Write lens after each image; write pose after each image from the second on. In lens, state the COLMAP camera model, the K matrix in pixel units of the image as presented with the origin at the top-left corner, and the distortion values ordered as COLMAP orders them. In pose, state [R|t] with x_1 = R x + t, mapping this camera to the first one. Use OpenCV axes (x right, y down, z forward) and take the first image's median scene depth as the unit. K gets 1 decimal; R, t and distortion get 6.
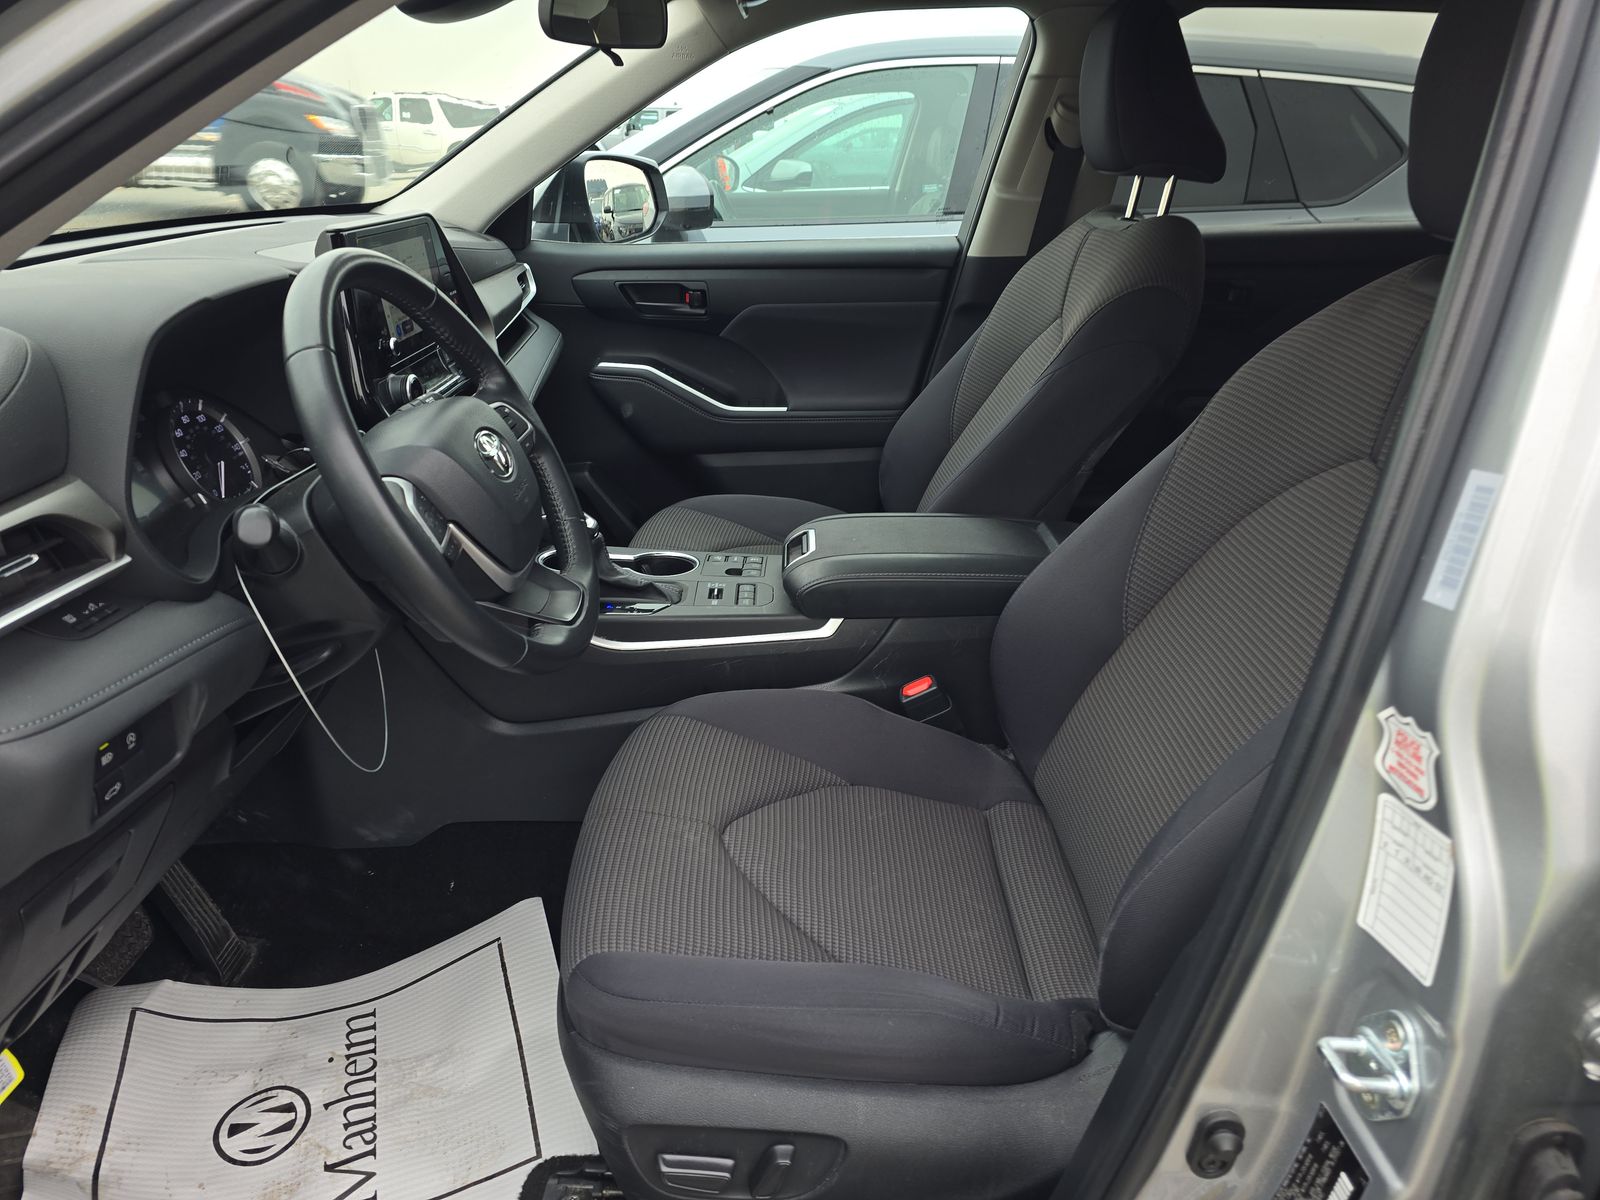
lens RADIAL K [[1090.3, 0, 800.0], [0, 1090.3, 600.0], [0, 0, 1]] dist [0.070705, -0.068572]
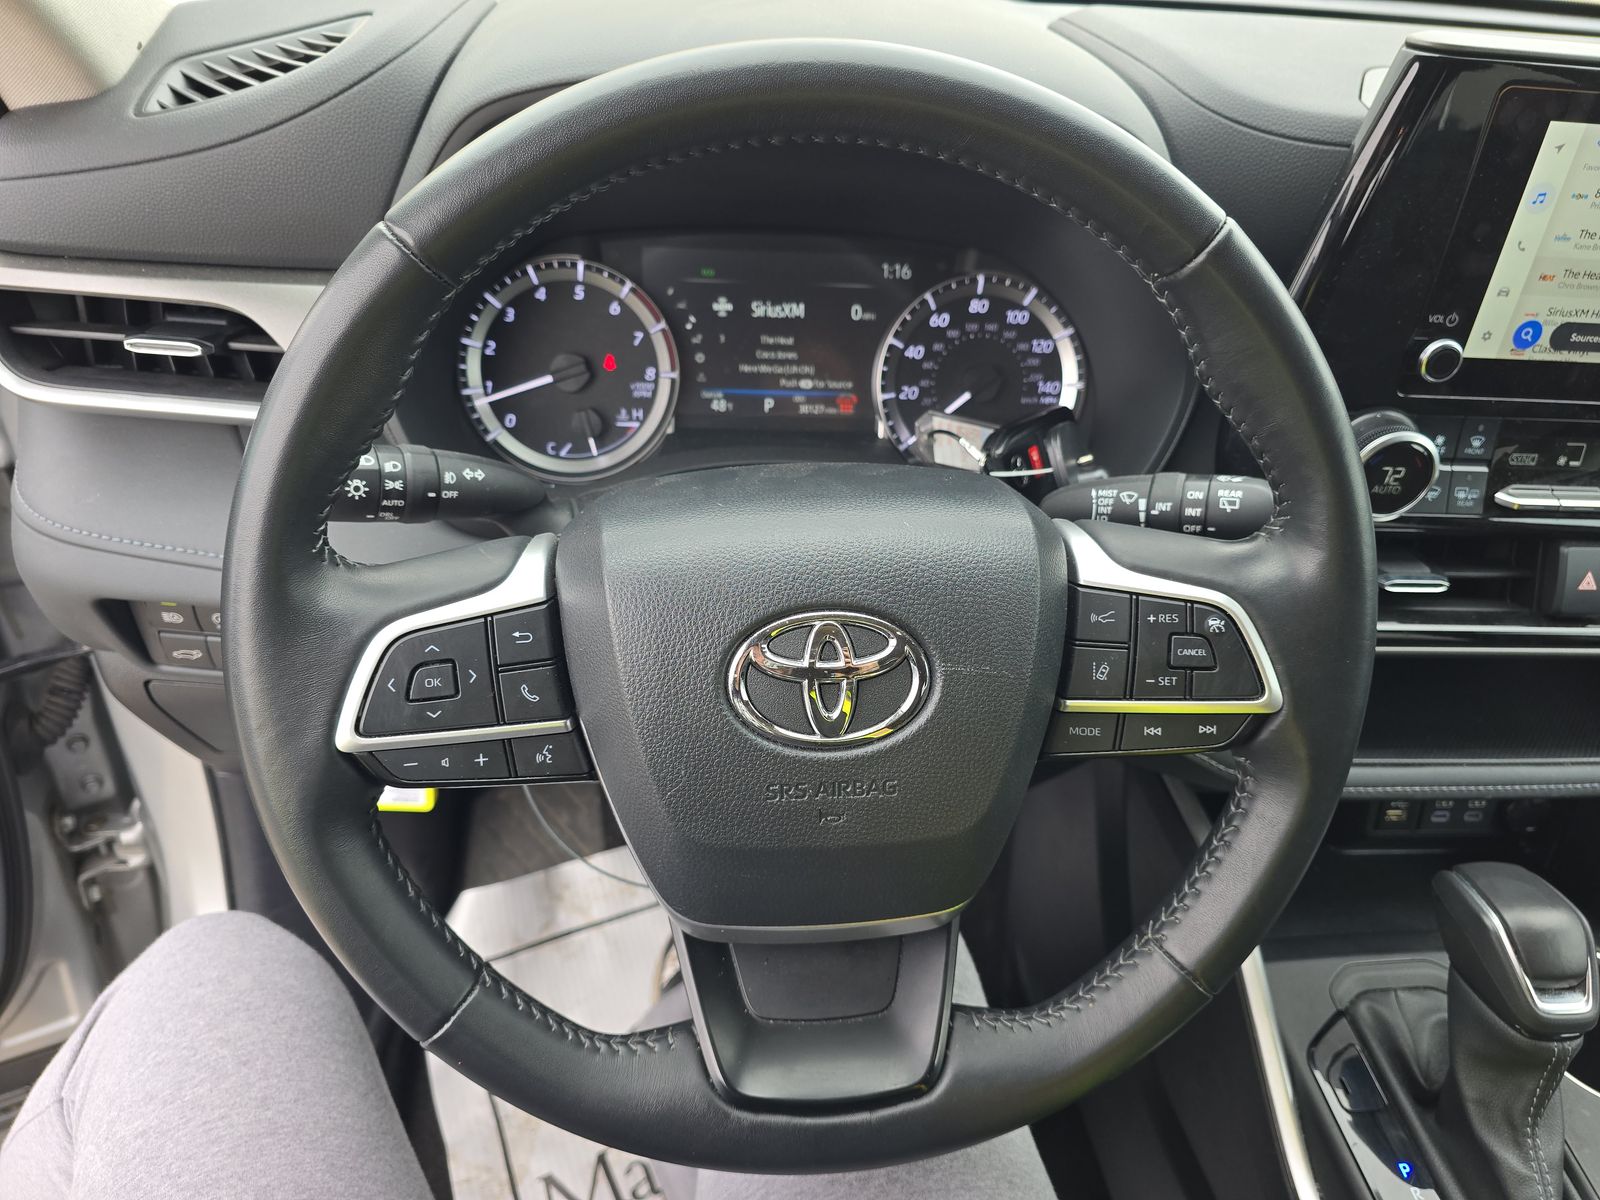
lens RADIAL K [[1090.3, 0, 800.0], [0, 1090.3, 600.0], [0, 0, 1]] dist [0.070705, -0.068572]
pose [[0.112729, 0.587439, -0.801378, 0.010092], [-0.465882, 0.743620, 0.479565, -0.285364], [0.877637, 0.319287, 0.357505, 0.749073]]
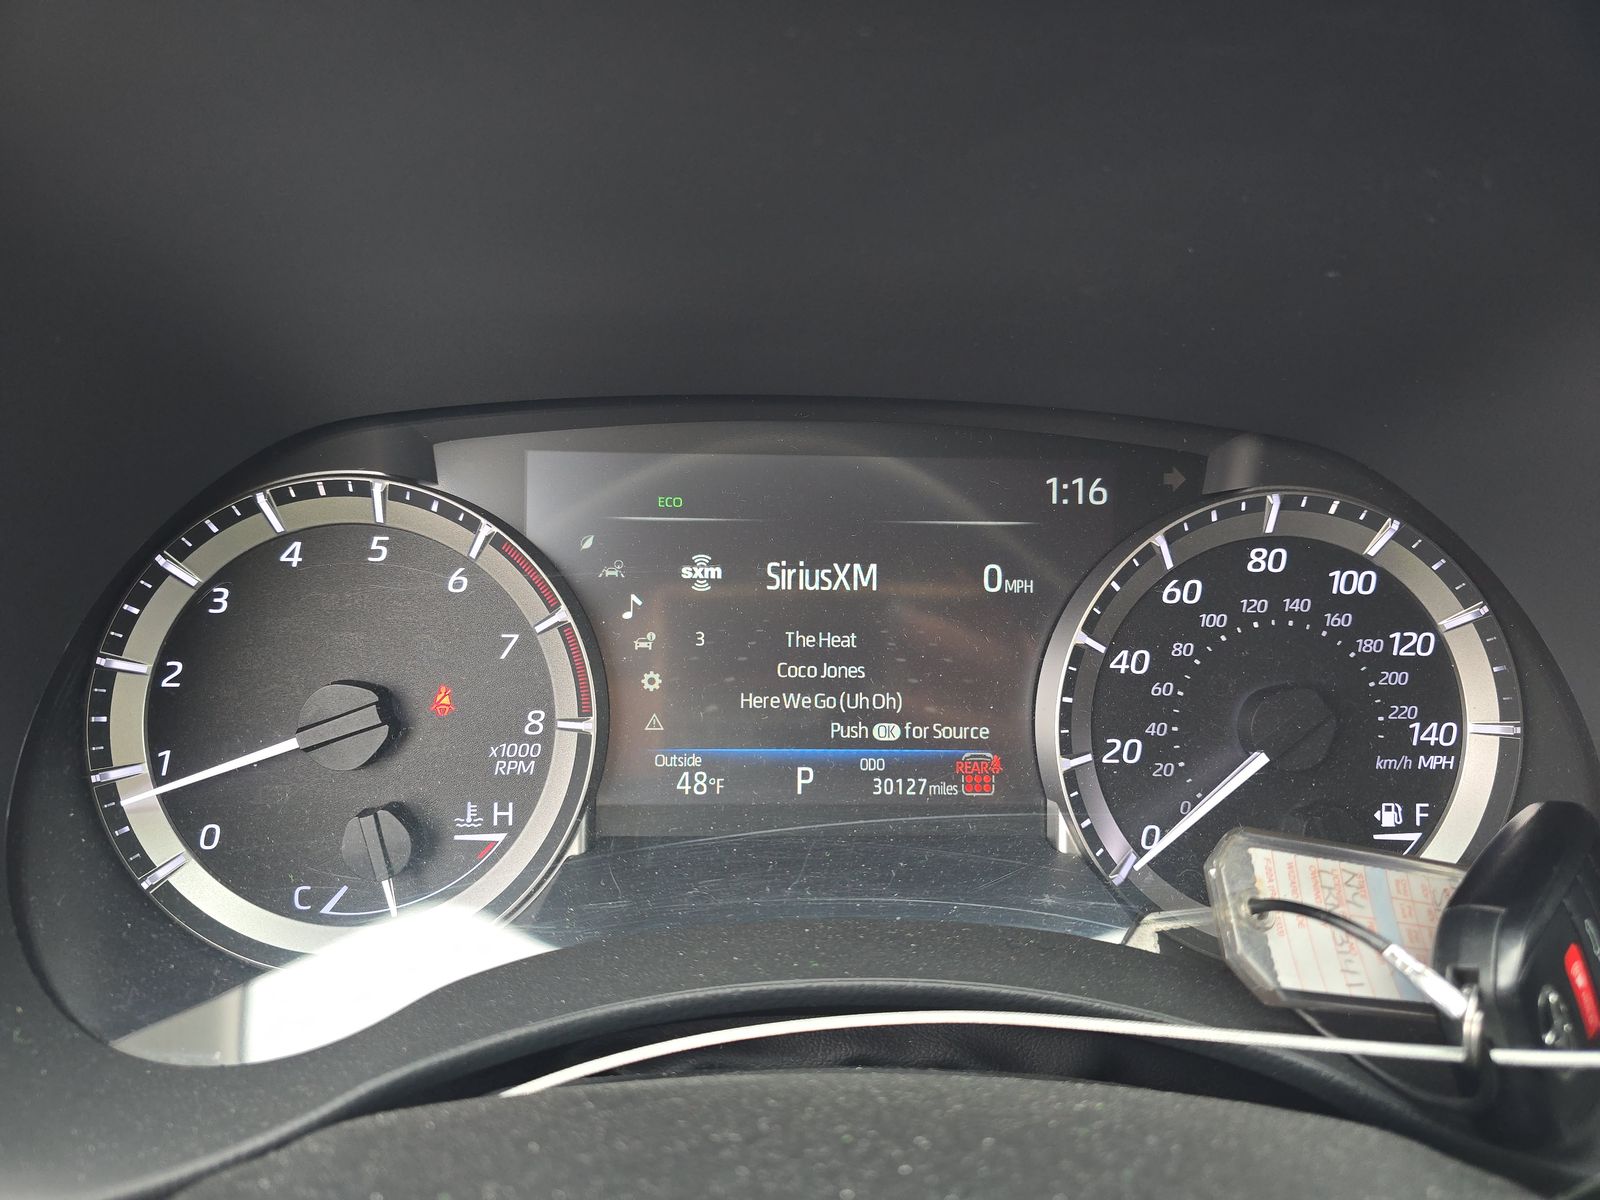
lens RADIAL K [[1090.3, 0, 800.0], [0, 1090.3, 600.0], [0, 0, 1]] dist [0.070705, -0.068572]
pose [[0.081361, 0.386936, -0.918510, -0.309327], [-0.437587, 0.841863, 0.315886, -0.190033], [0.895488, 0.376227, 0.237813, 0.833624]]
